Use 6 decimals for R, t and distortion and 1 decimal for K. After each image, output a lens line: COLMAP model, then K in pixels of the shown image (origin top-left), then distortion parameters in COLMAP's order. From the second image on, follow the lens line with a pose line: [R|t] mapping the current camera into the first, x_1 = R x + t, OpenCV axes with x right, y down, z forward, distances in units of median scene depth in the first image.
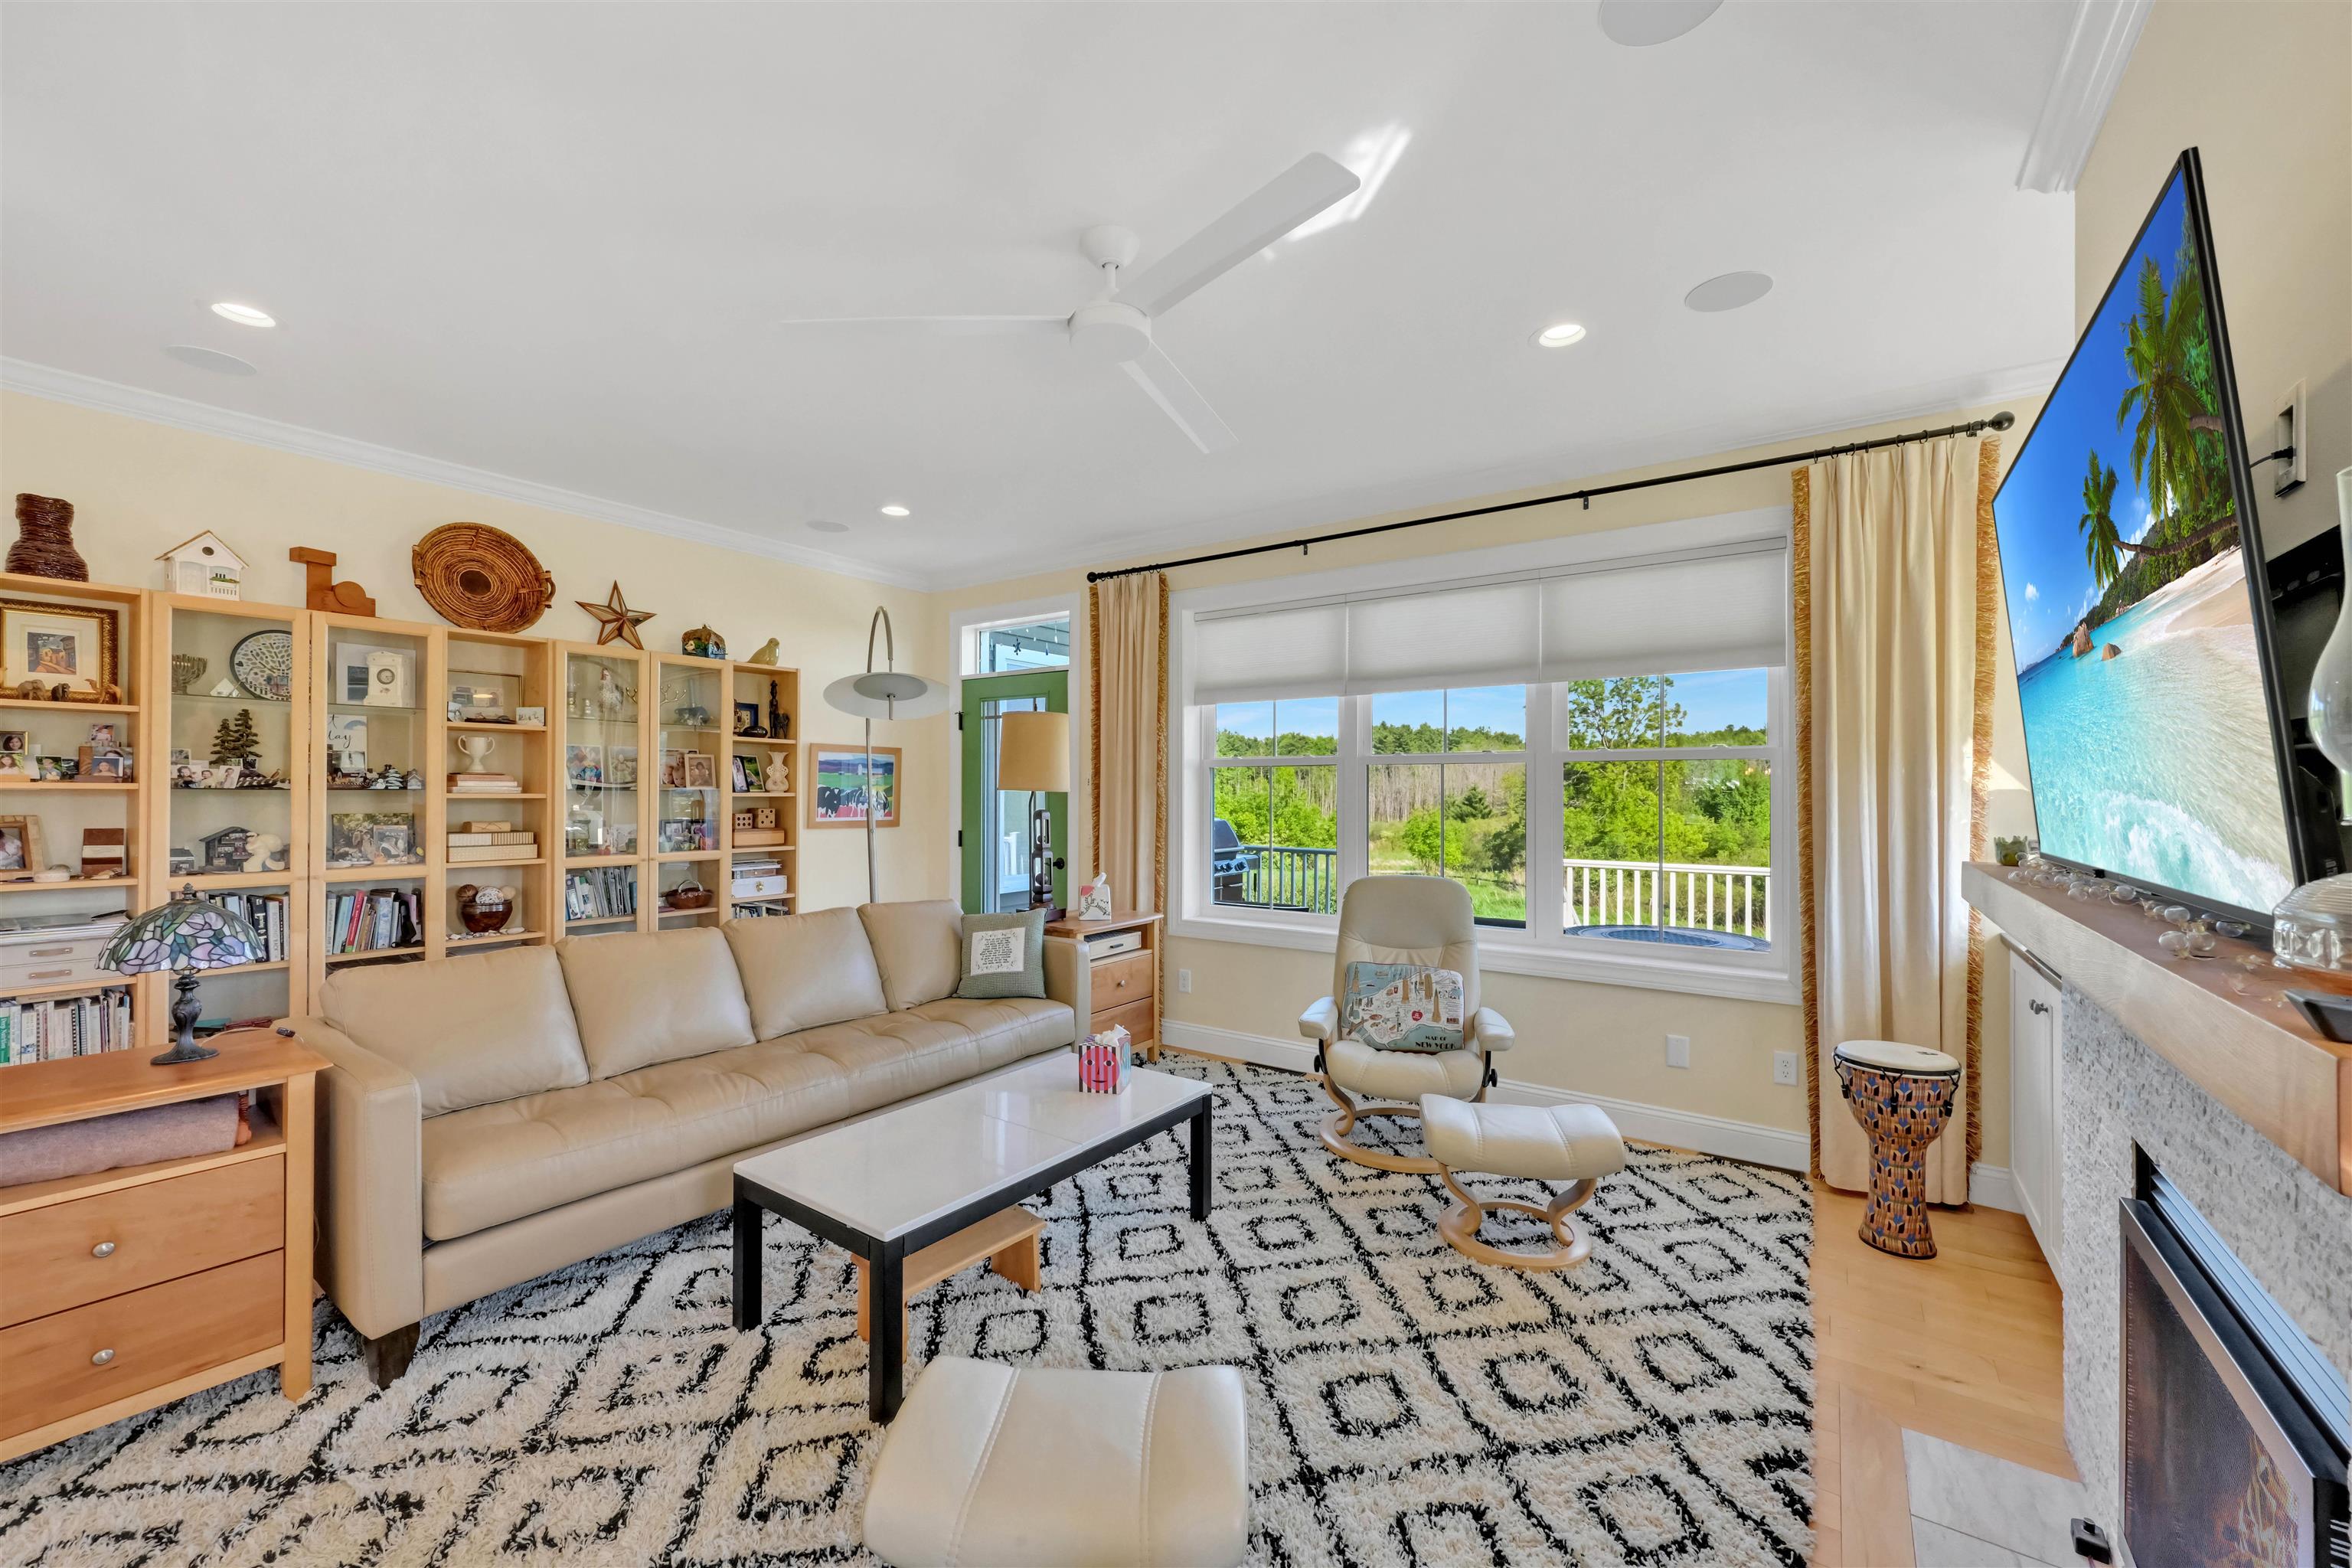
lens RADIAL K [[995.9, 0, 1159.4], [0, 995.9, 785.6], [0, 0, 1]] dist [0.002600, -0.000157]
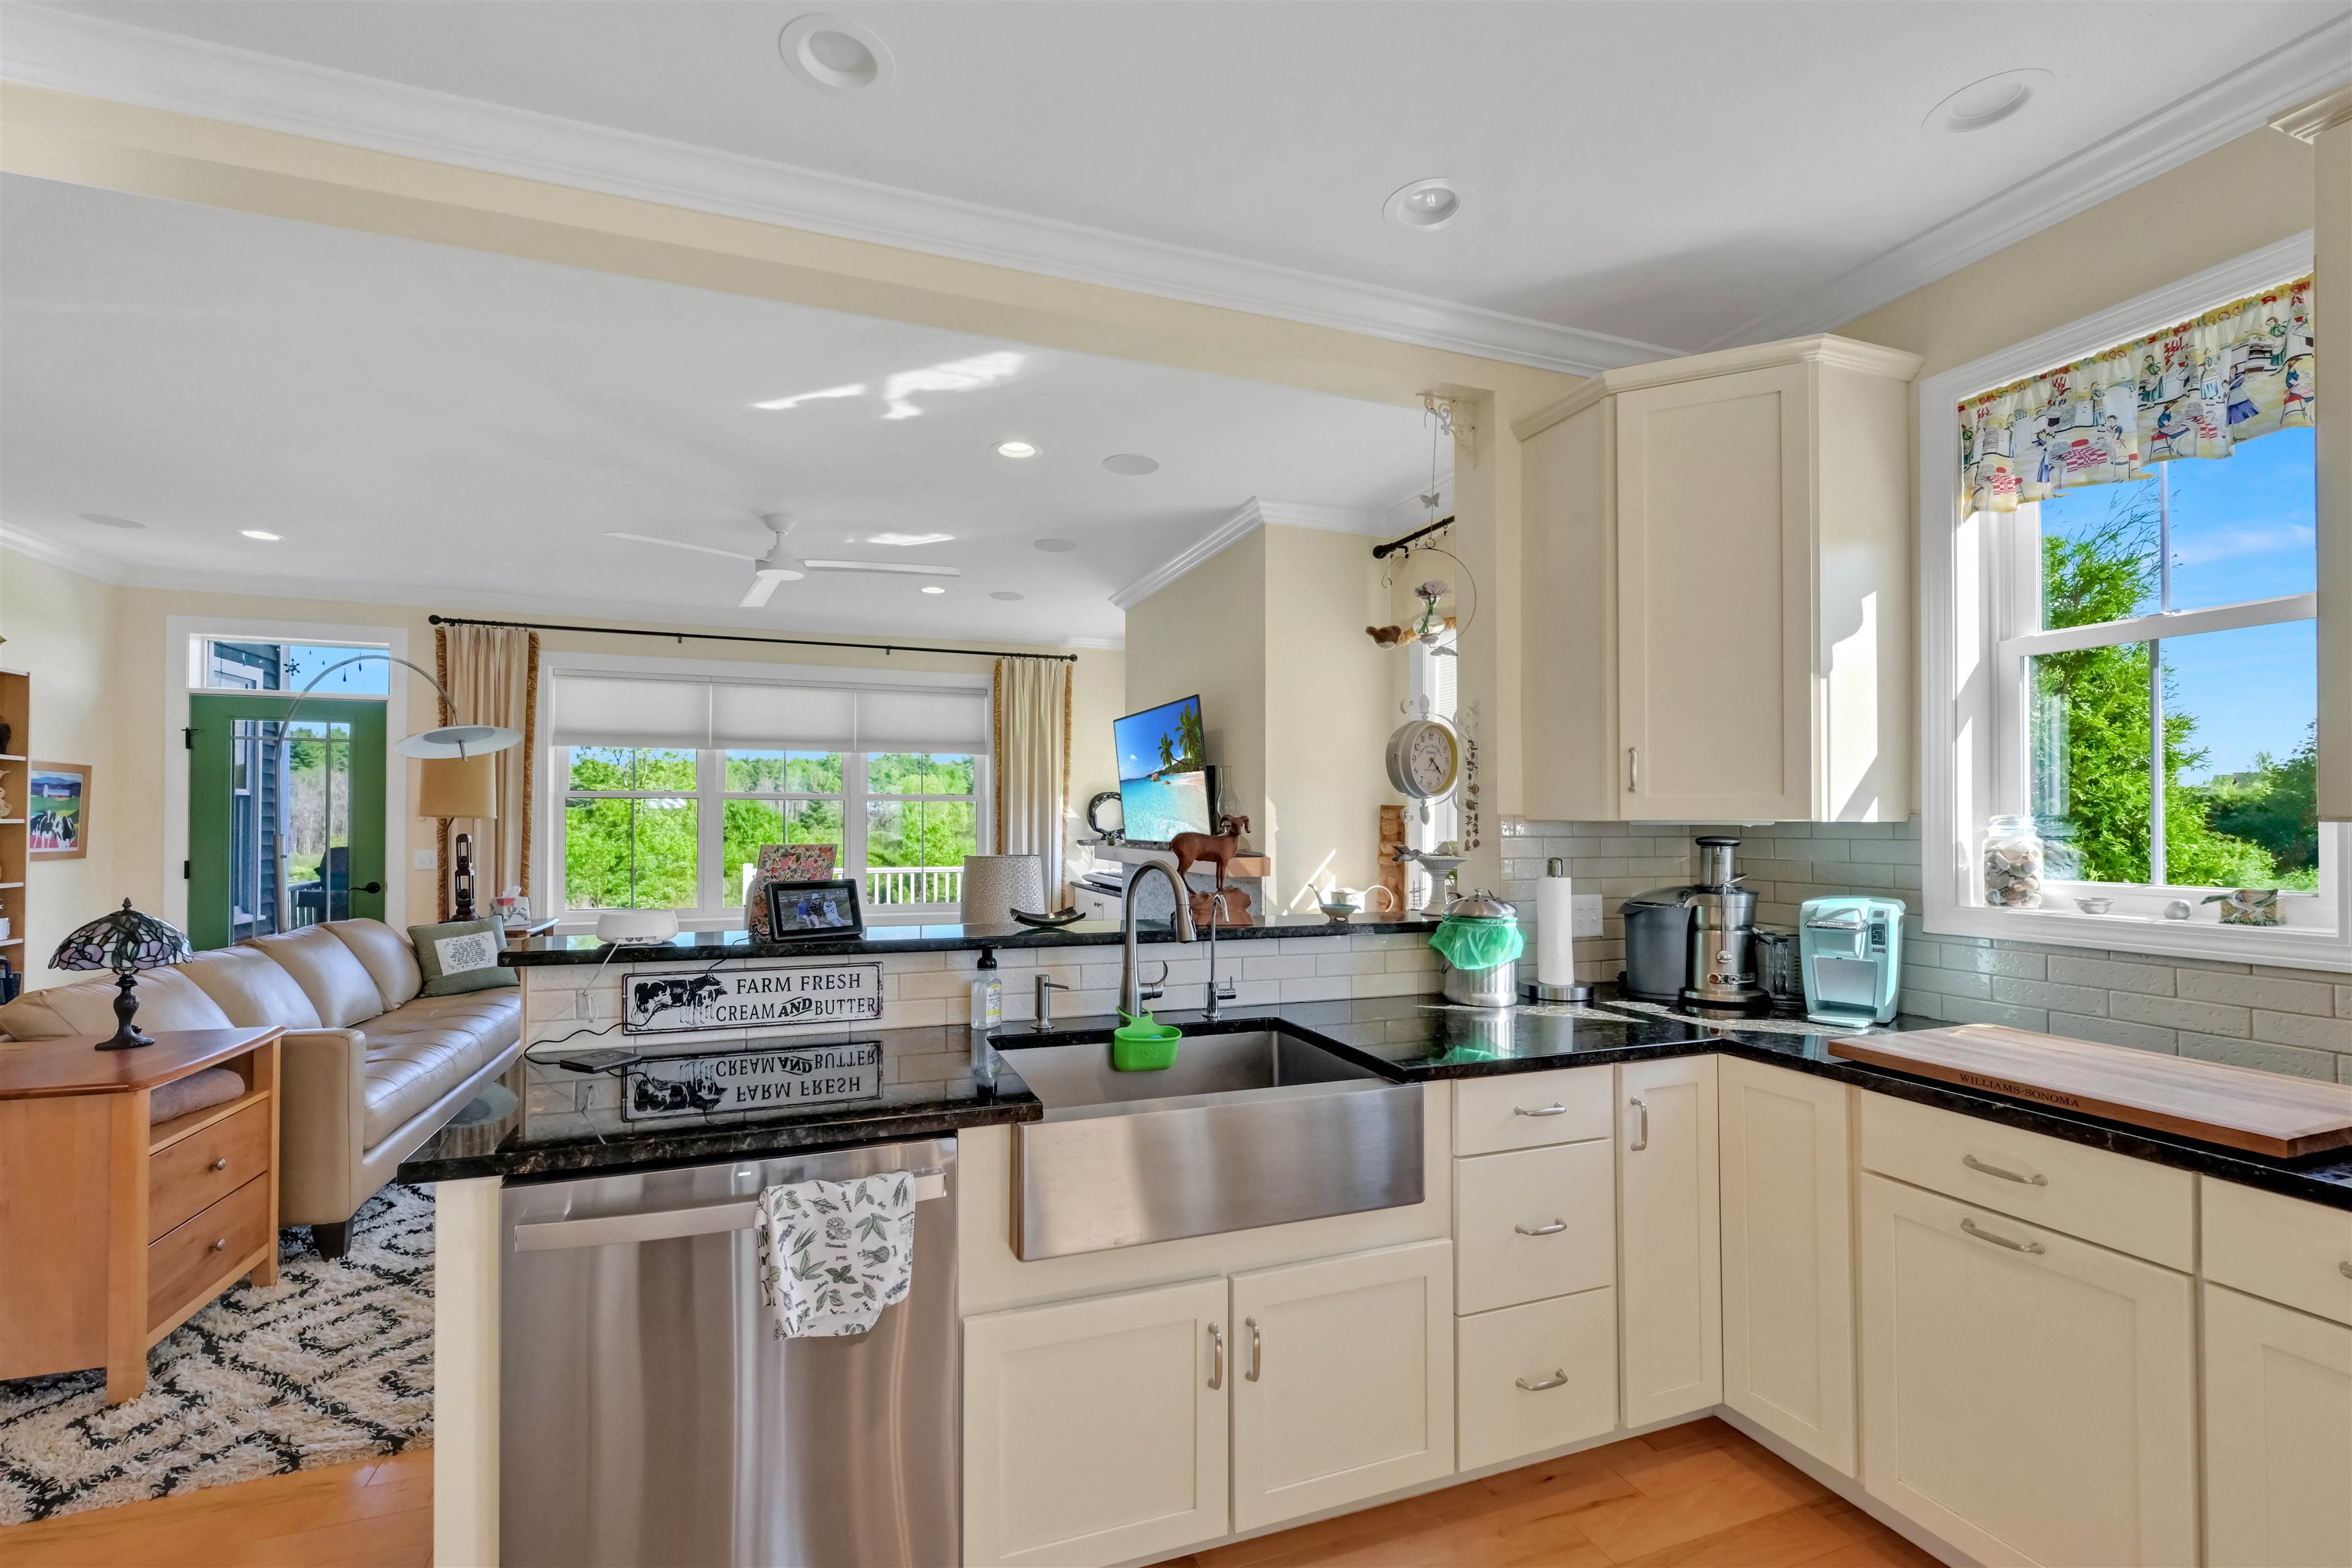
lens RADIAL K [[954.1, 0, 1177.4], [0, 954.1, 814.1], [0, 0, 1]] dist [-0.000042, -0.000160]
pose [[0.561917, 0.004915, 0.827179, -0.488879], [-0.006676, 0.999977, -0.001406, -0.001865], [-0.827167, -0.004732, 0.561937, -0.262765]]
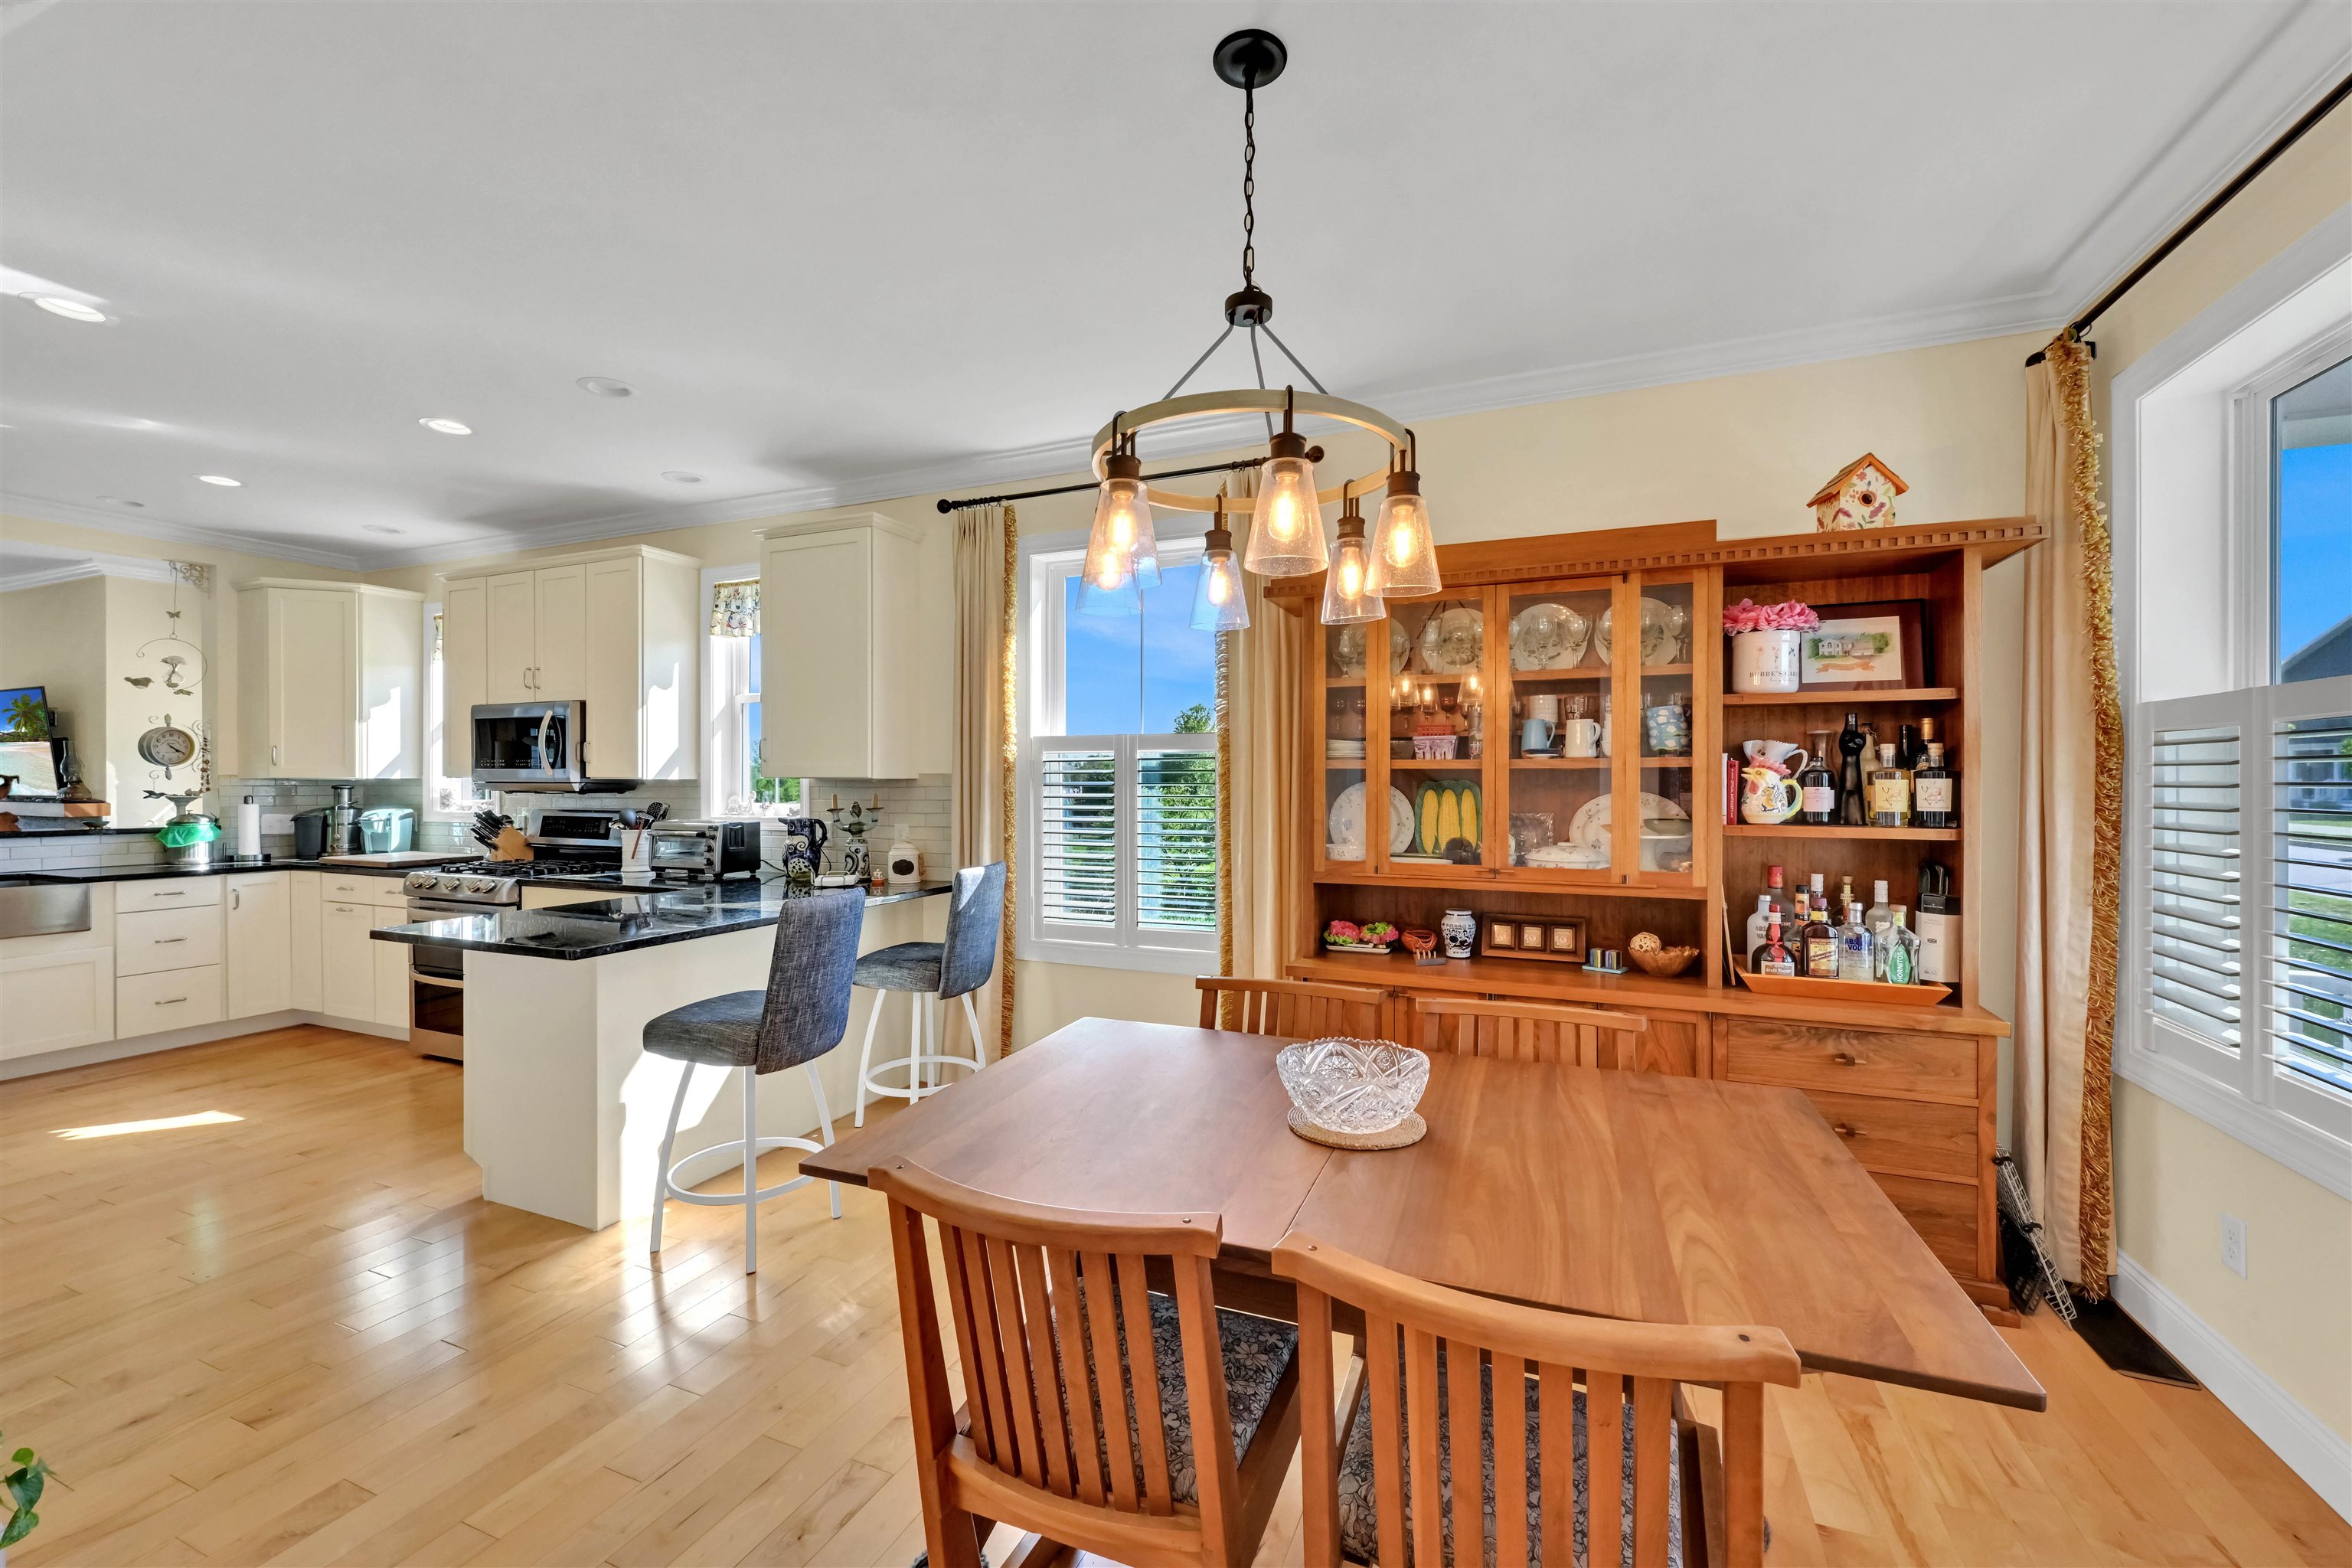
lens RADIAL K [[933.9, 0, 1218.6], [0, 933.9, 785.0], [0, 0, 1]] dist [-0.005096, -0.000129]
pose [[-0.217834, -0.006720, 0.975963, -1.122230], [-0.007974, 0.999955, 0.005106, -0.005821], [-0.975953, -0.006670, -0.217878, -0.890278]]
